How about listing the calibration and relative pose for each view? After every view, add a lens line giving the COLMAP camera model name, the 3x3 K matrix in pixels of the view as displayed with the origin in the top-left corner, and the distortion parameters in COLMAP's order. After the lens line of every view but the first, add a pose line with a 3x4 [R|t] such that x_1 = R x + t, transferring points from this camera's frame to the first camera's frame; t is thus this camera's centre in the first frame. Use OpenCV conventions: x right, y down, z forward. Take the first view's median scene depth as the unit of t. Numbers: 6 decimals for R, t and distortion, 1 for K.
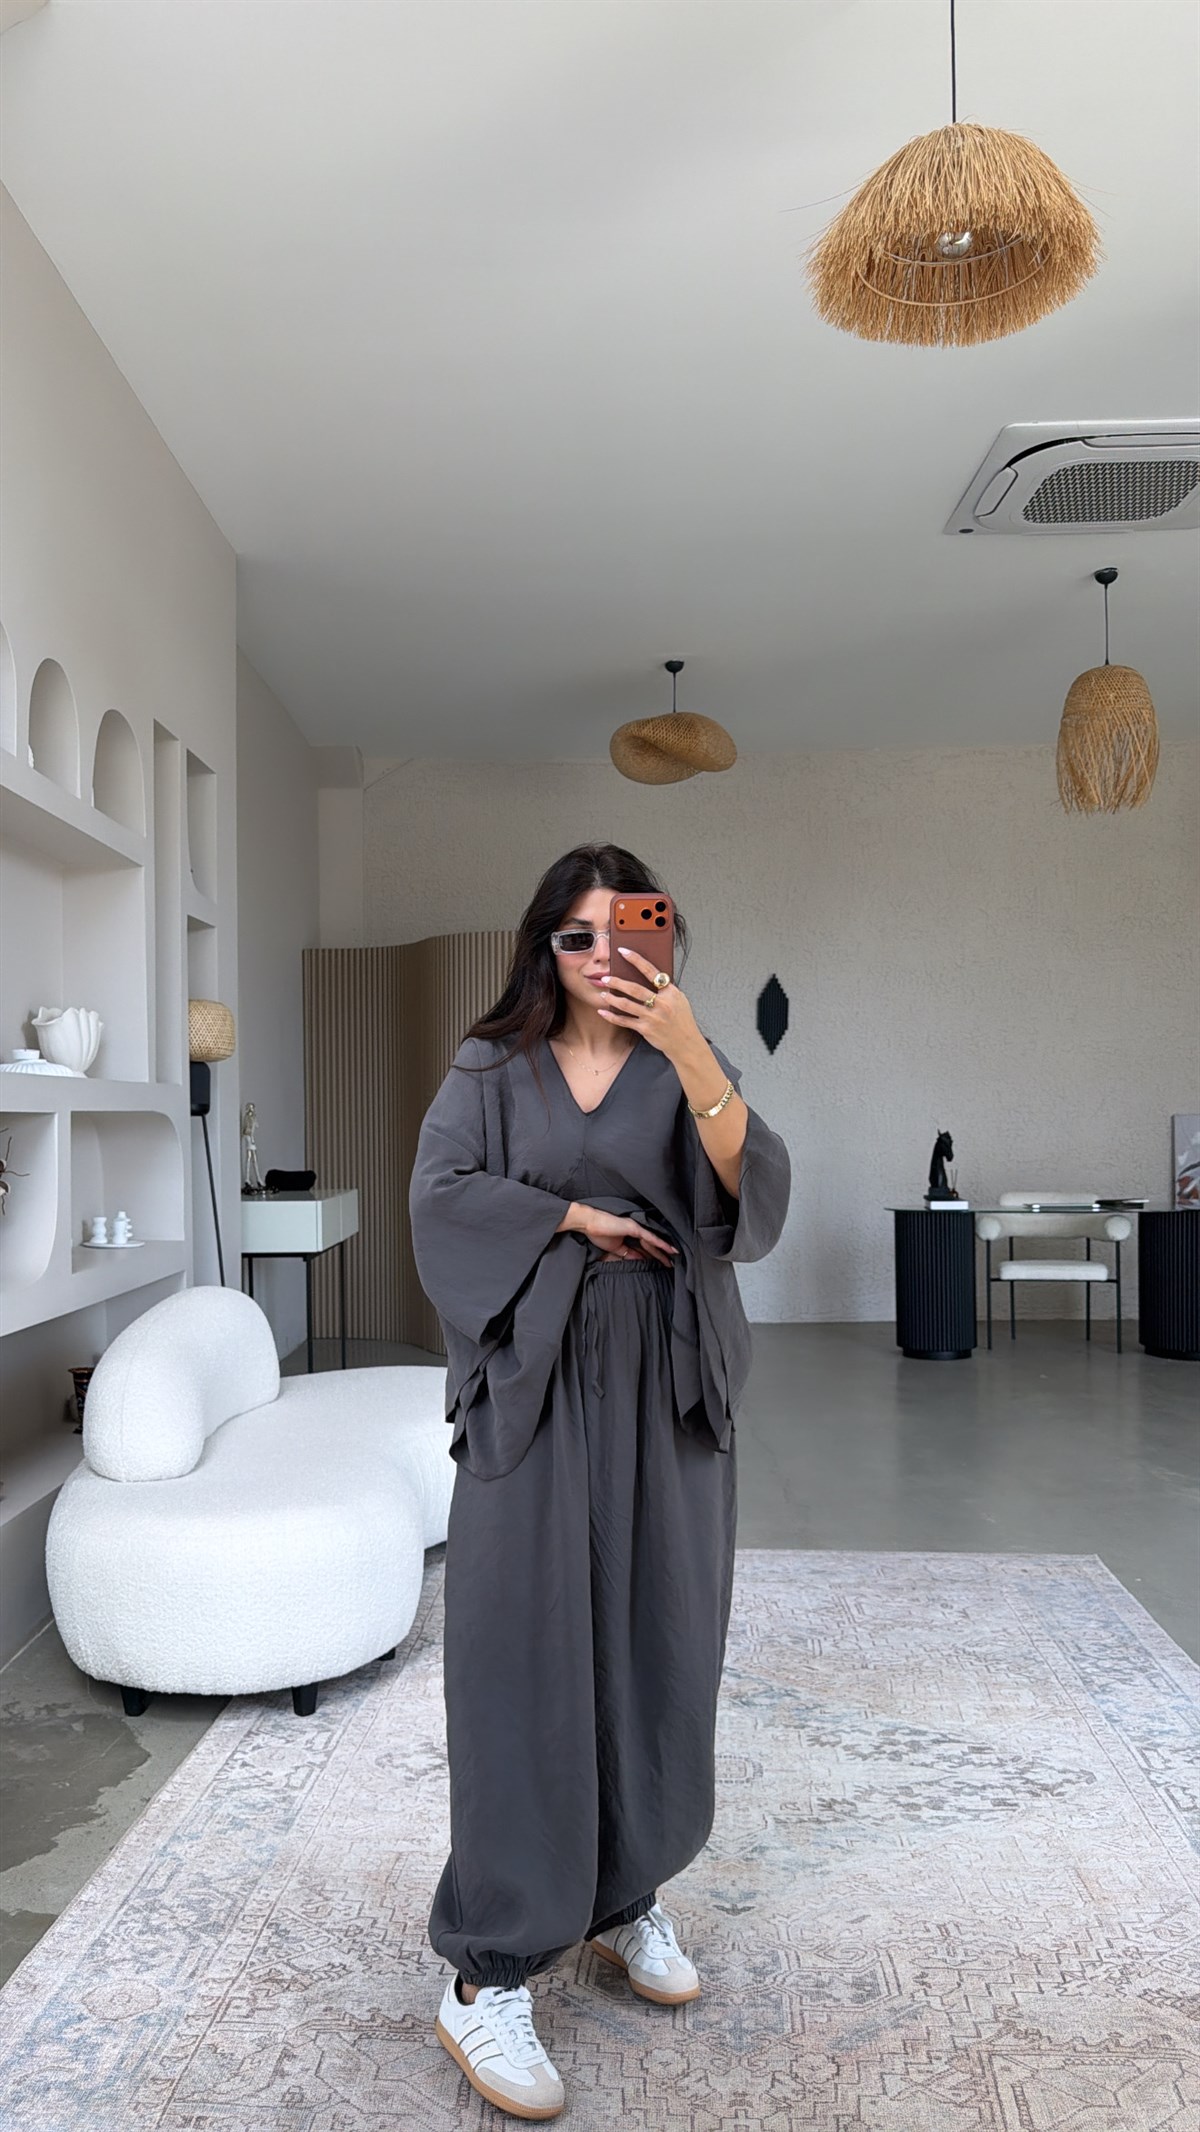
lens RADIAL K [[1431.5, 0, 590.5], [0, 1431.5, 1095.3], [0, 0, 1]] dist [-0.010563, -0.007203]
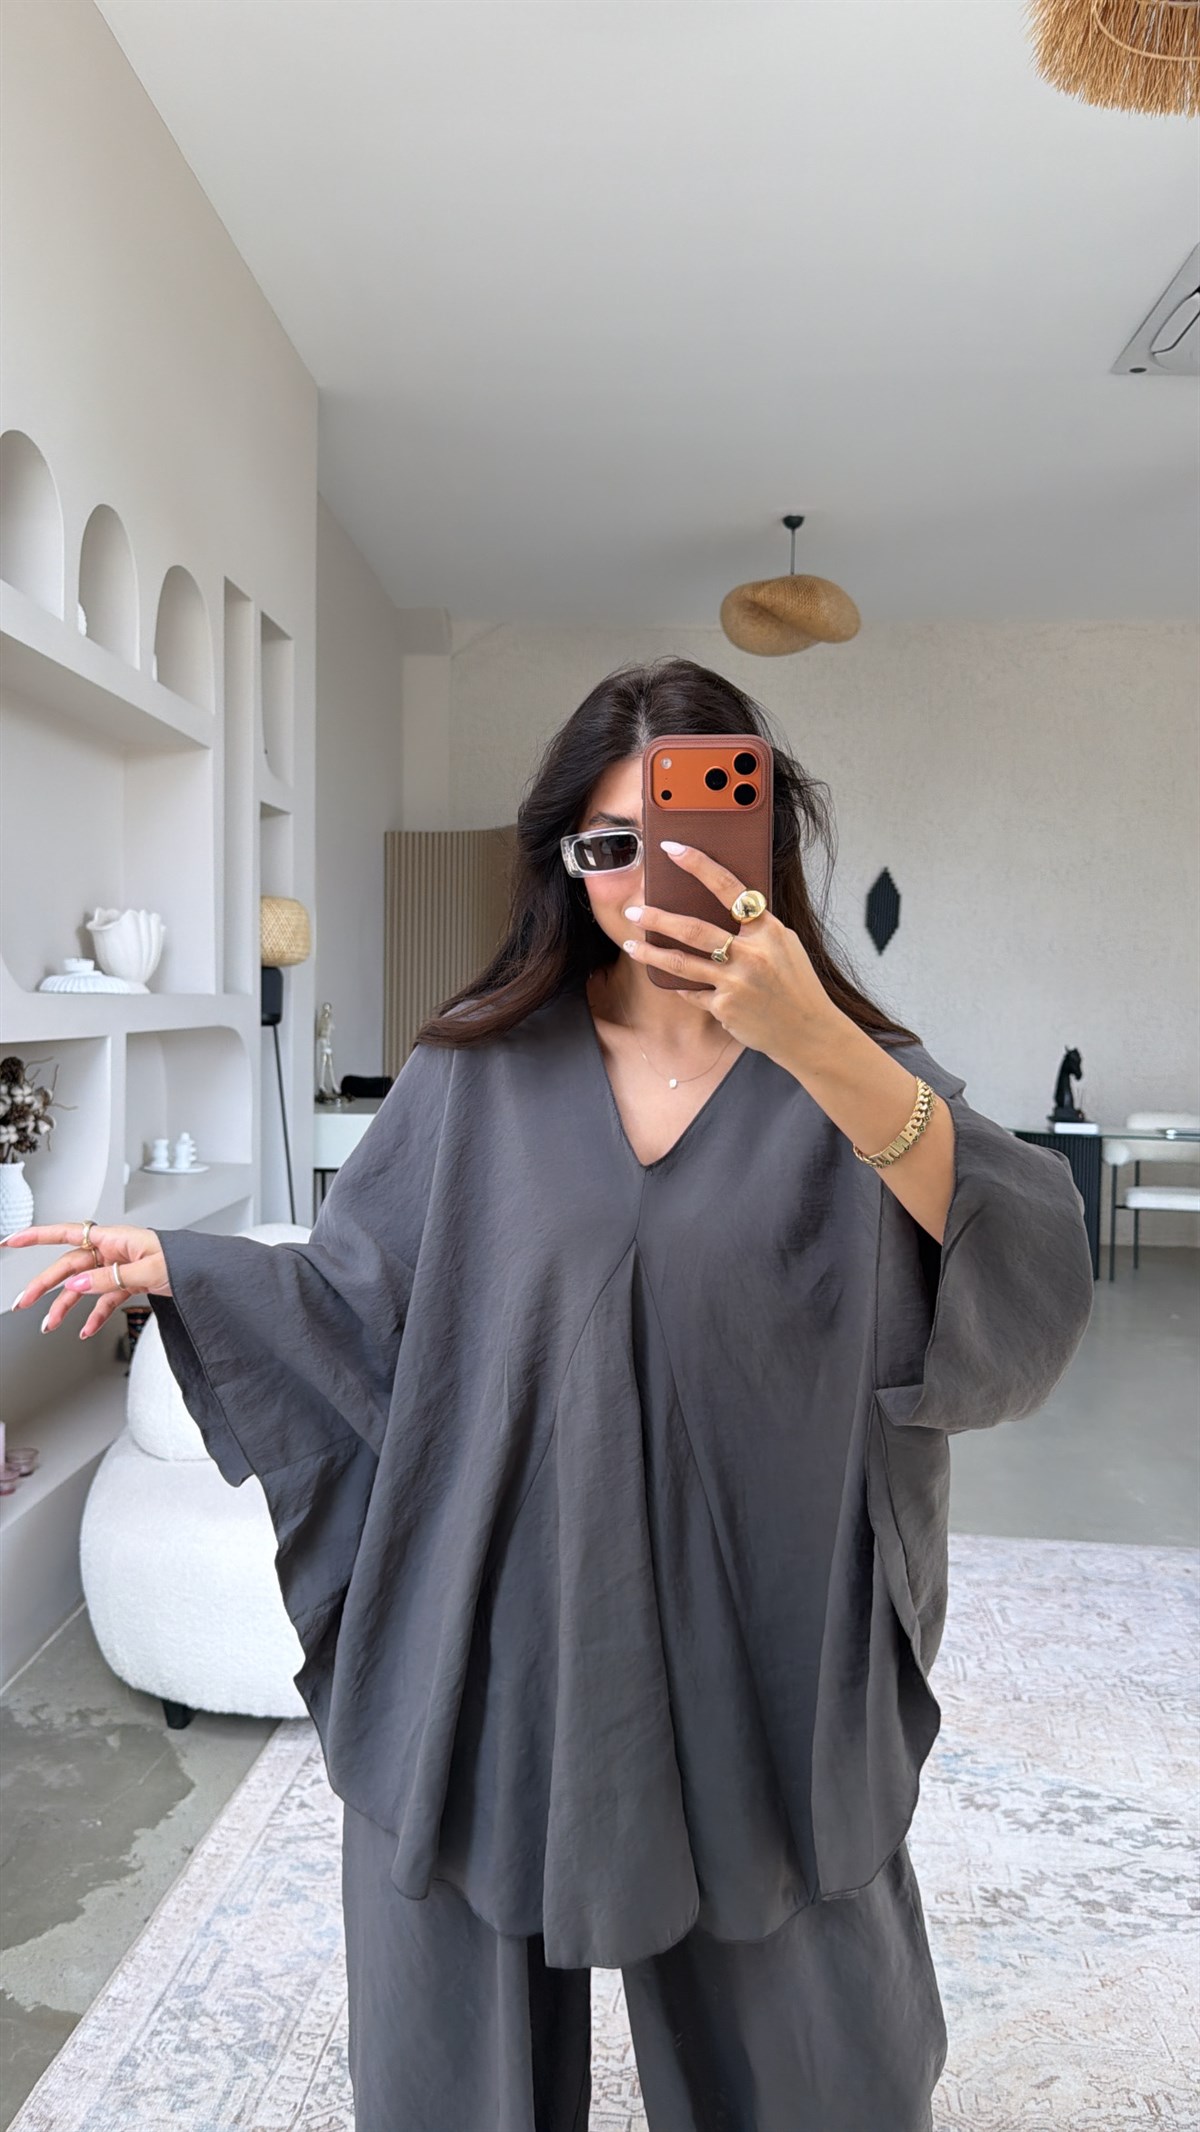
lens RADIAL K [[1431.5, 0, 584.1], [0, 1431.5, 1051.4], [0, 0, 1]] dist [-0.010563, -0.007203]
pose [[0.998041, 0.027288, -0.056296, -0.033123], [-0.024081, 0.998090, 0.056887, -0.034528], [0.057741, -0.055420, 0.996792, 0.151999]]
